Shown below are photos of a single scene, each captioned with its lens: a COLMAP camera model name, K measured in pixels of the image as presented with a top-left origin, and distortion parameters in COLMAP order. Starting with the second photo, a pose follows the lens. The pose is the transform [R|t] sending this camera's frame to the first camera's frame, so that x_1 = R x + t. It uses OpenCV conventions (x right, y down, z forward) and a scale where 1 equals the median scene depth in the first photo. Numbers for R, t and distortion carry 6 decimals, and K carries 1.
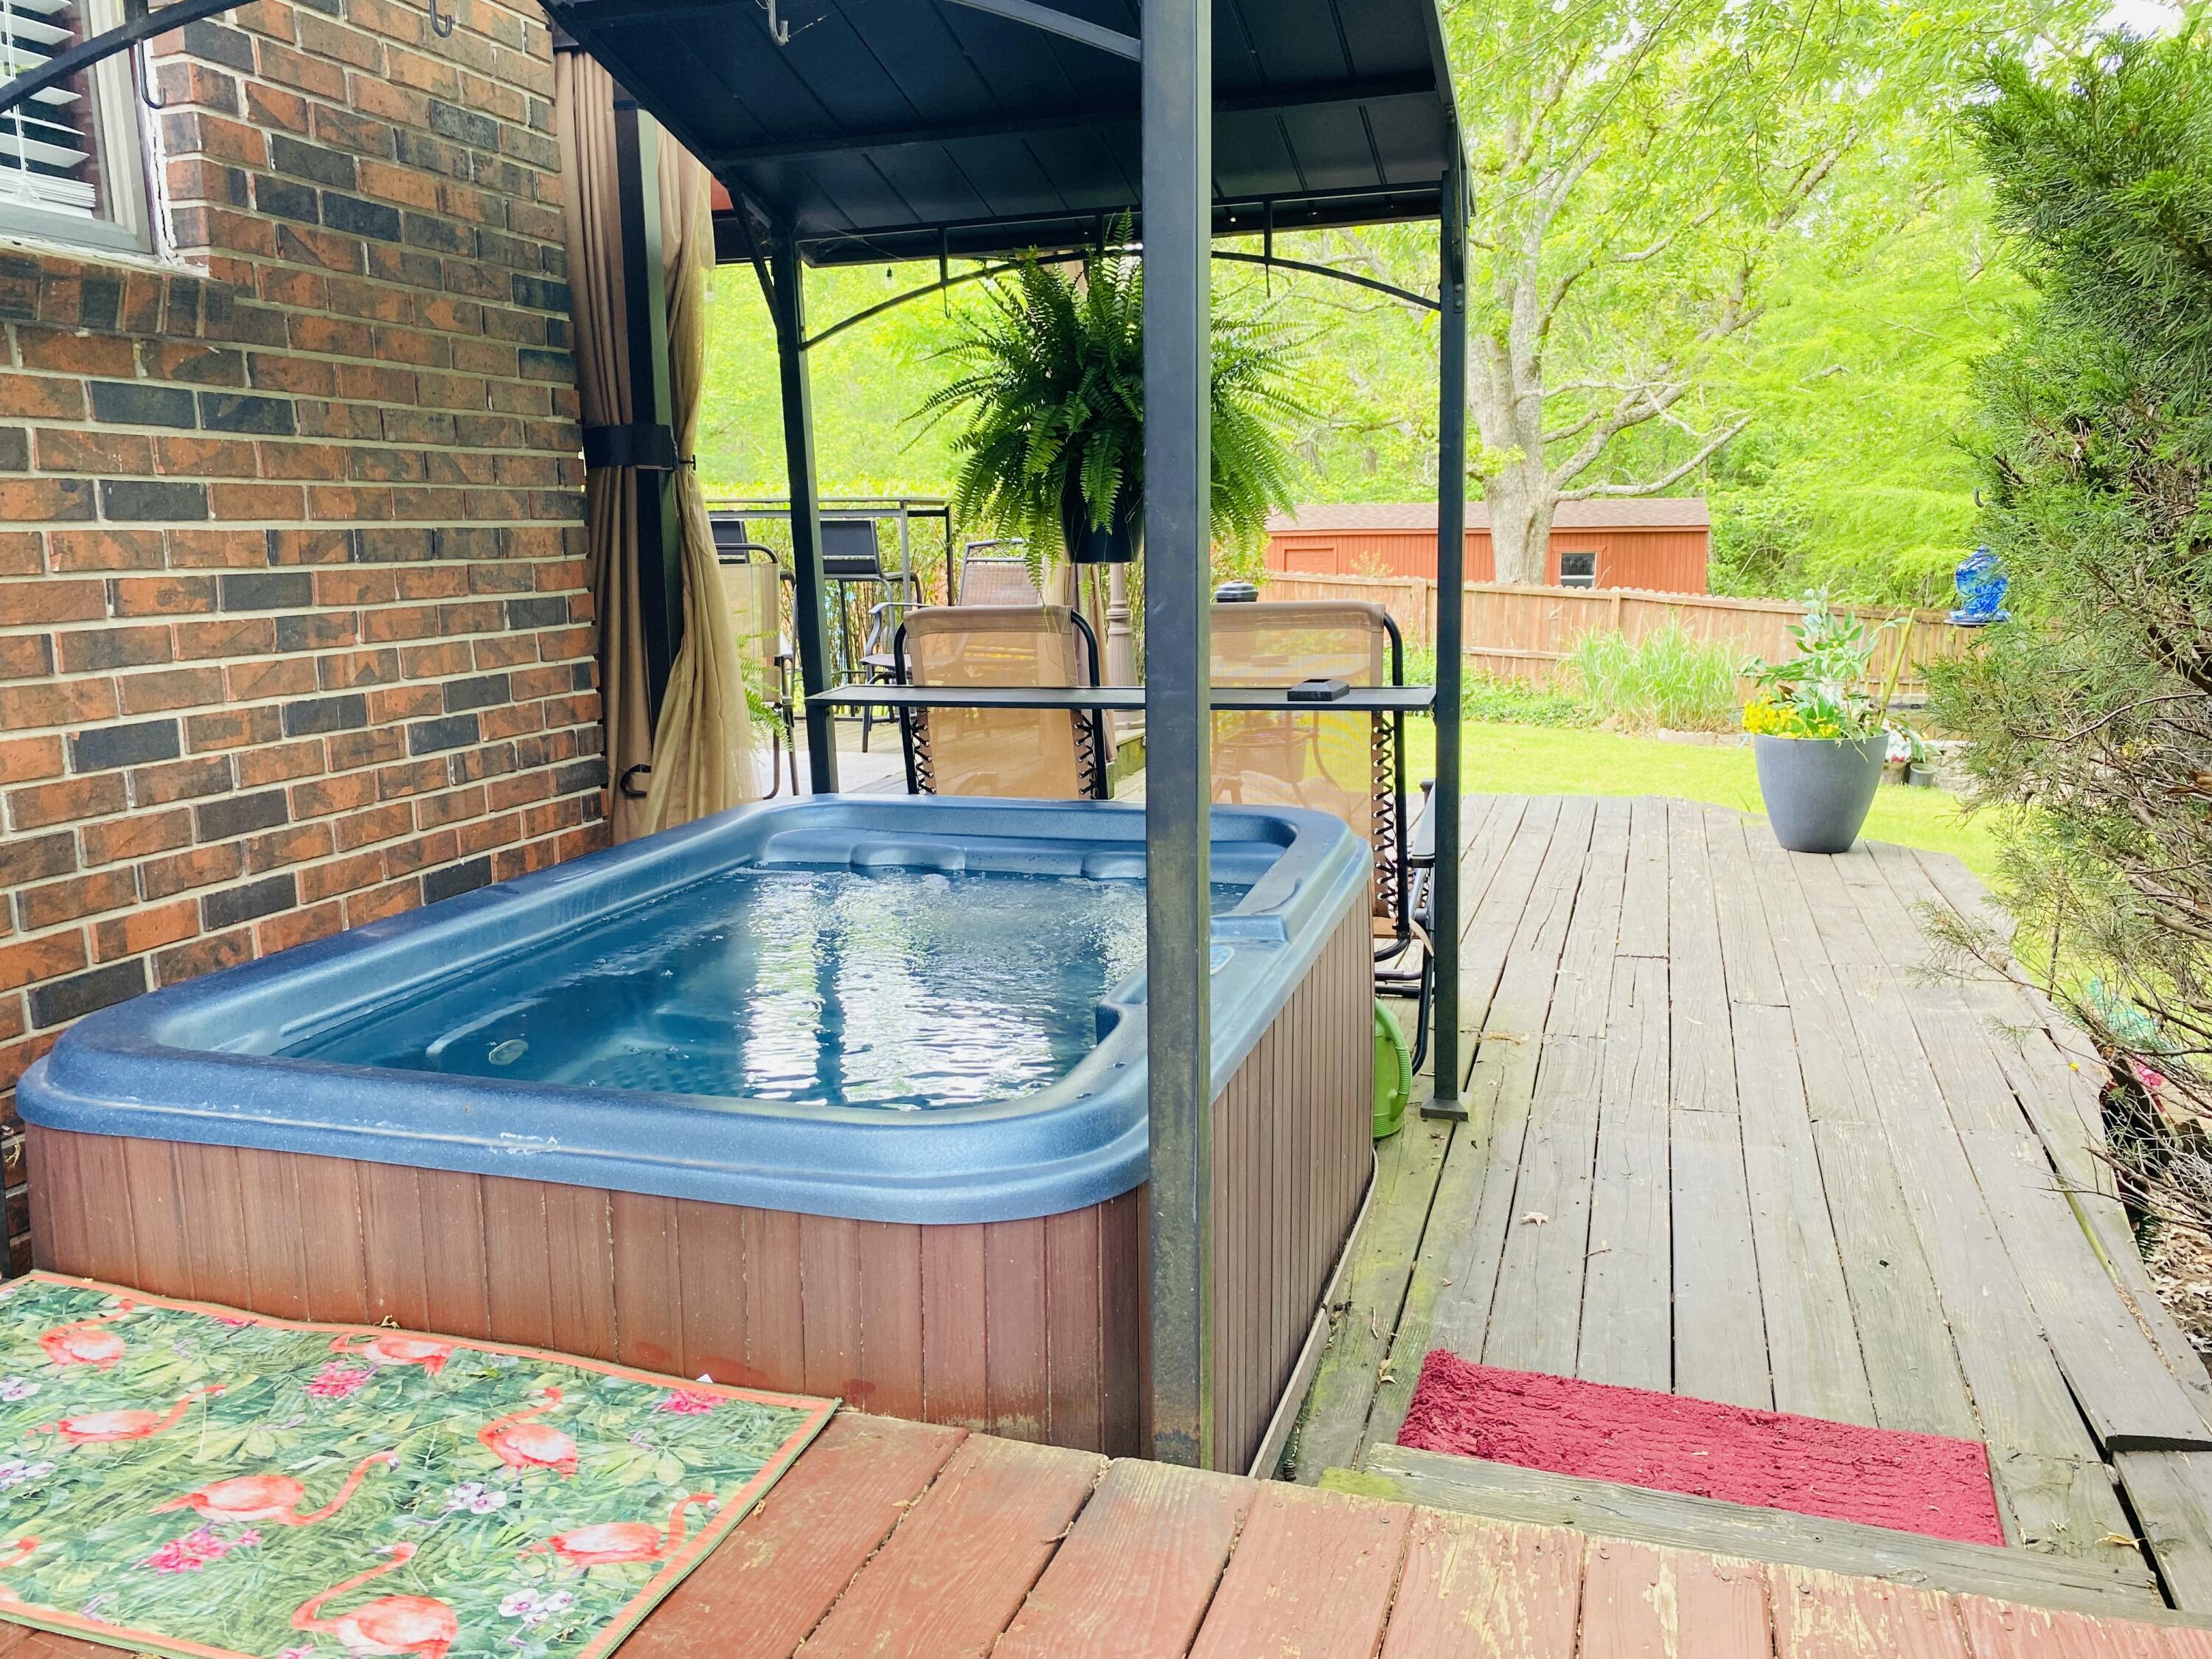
lens RADIAL K [[1694.6, 0, 1105.4], [0, 1694.6, 836.8], [0, 0, 1]] dist [-0.003783, 0.001022]
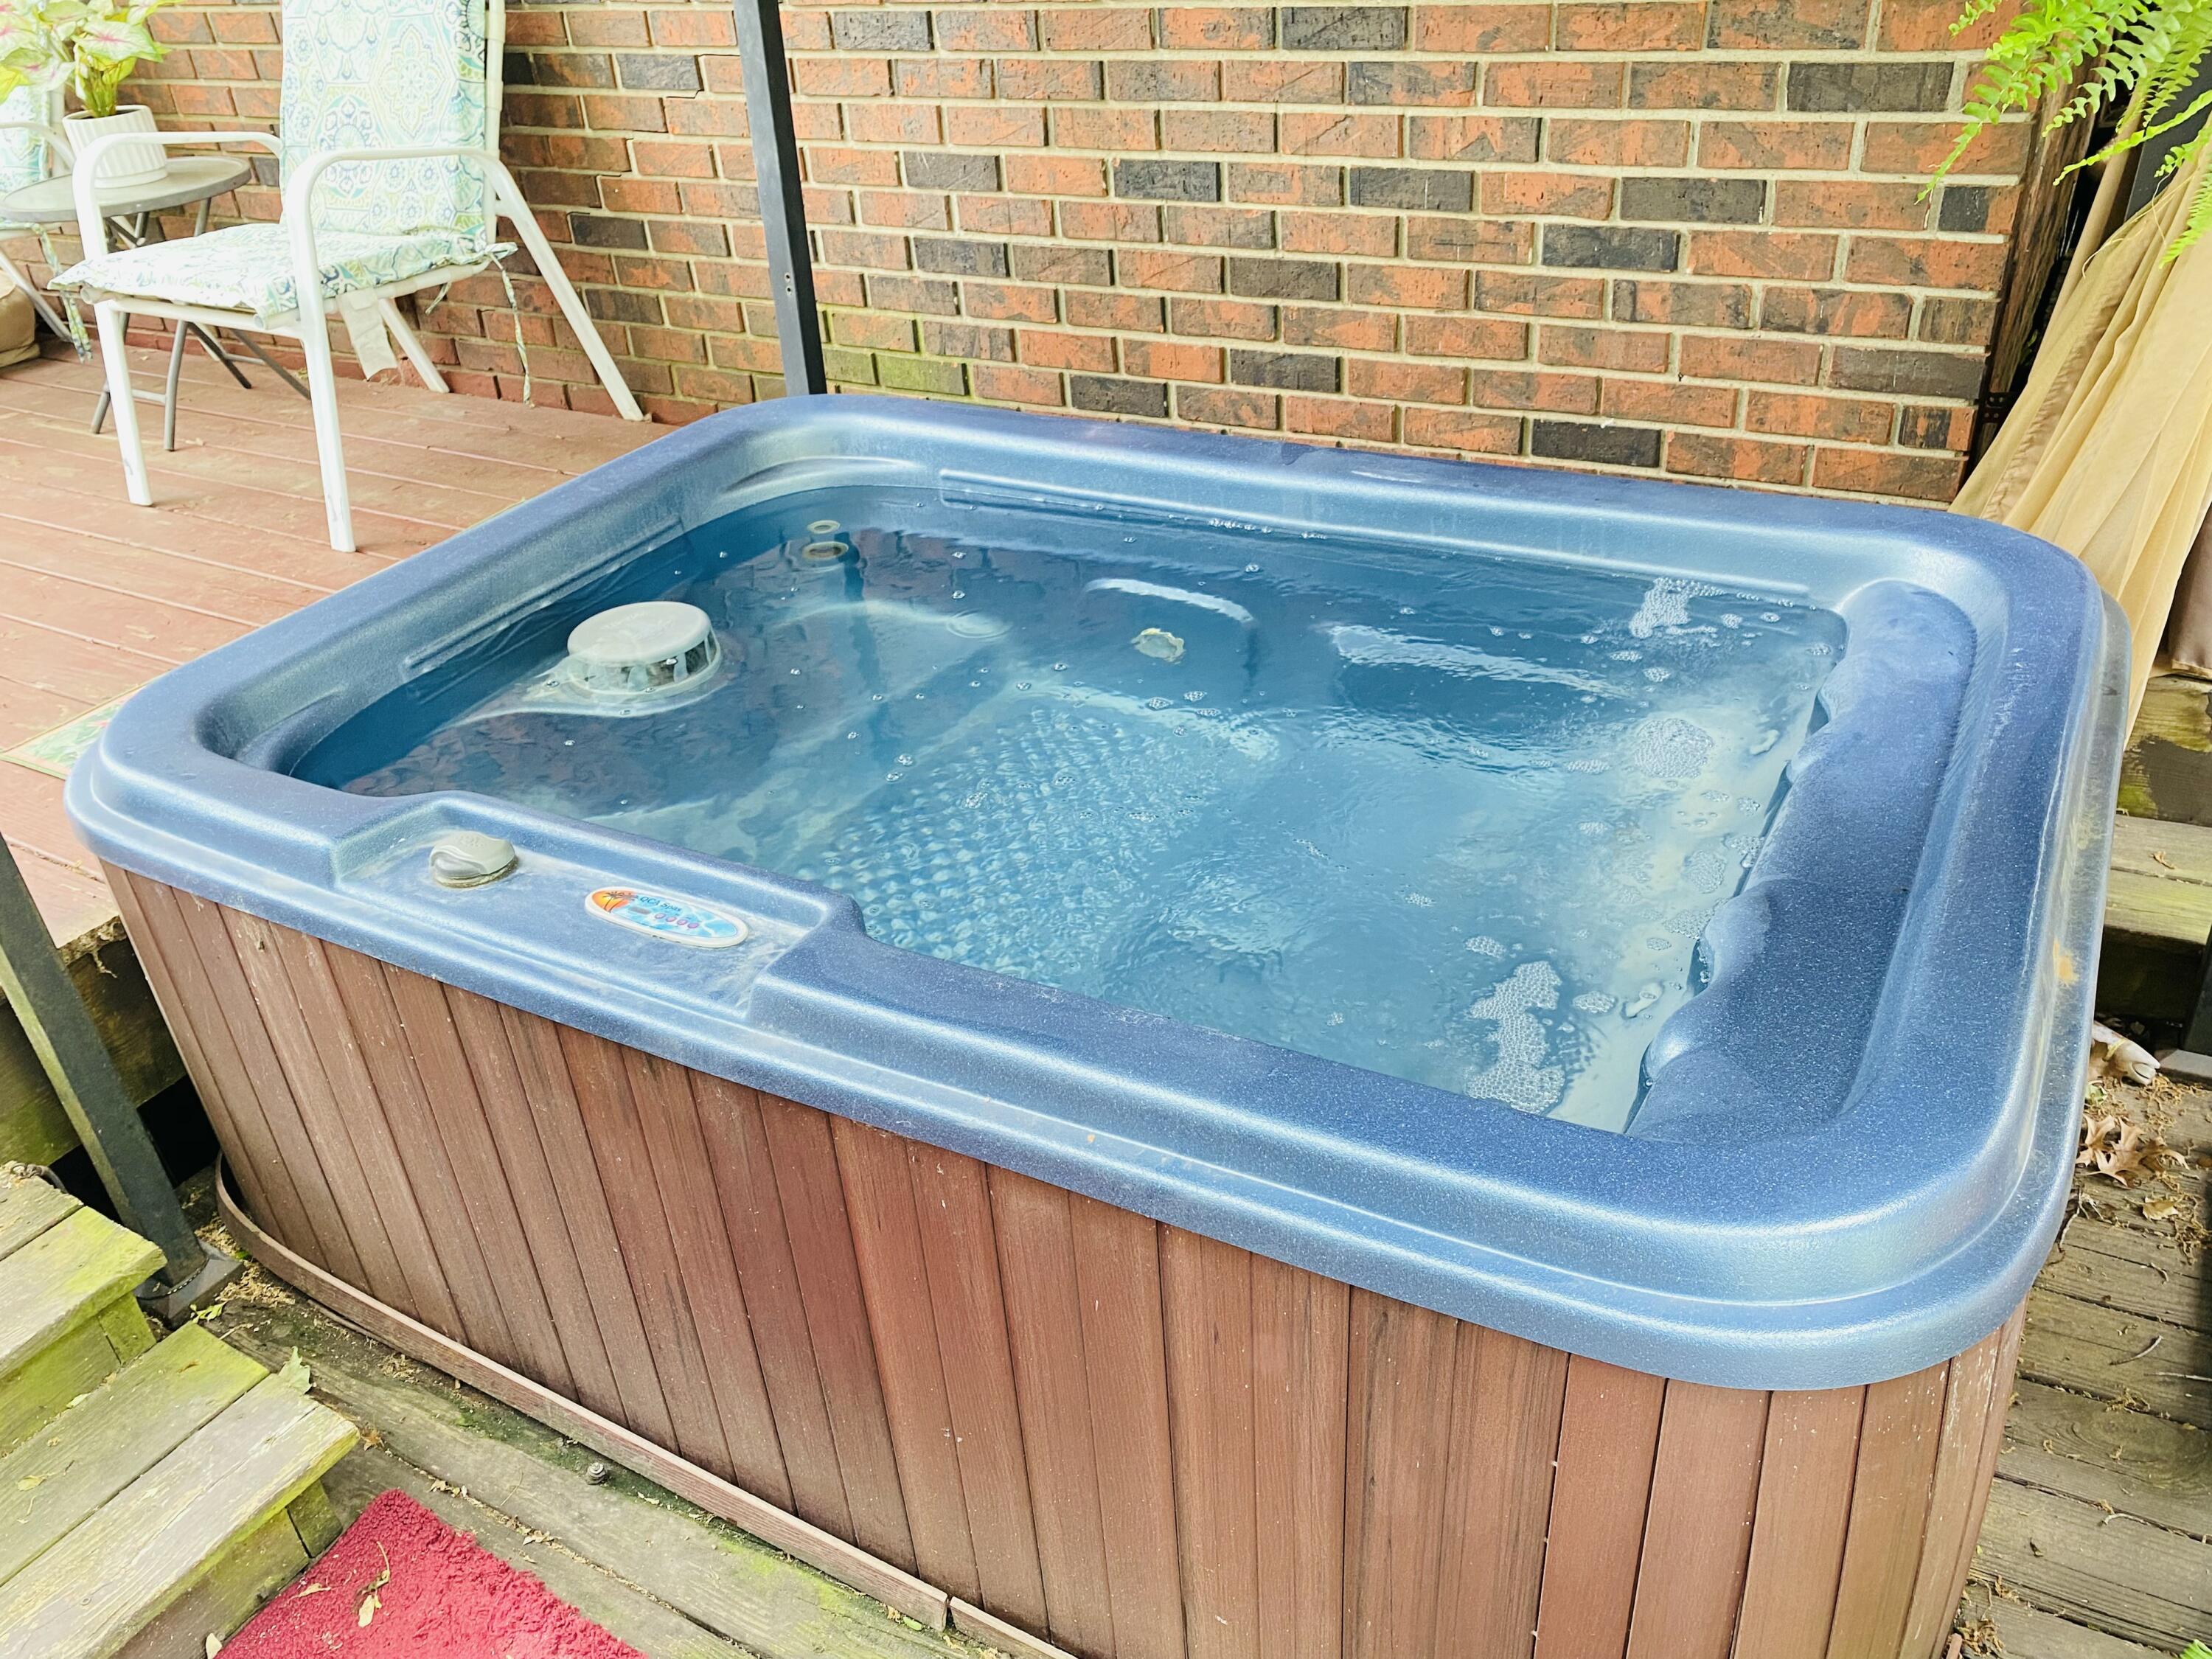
lens RADIAL K [[1694.6, 0, 1102.6], [0, 1694.6, 824.2], [0, 0, 1]] dist [-0.003783, 0.001022]
pose [[-0.201746, 0.534055, -0.821026, 0.414457], [-0.104743, 0.821691, 0.560226, -0.256014], [0.973821, 0.199019, -0.109834, 0.955637]]
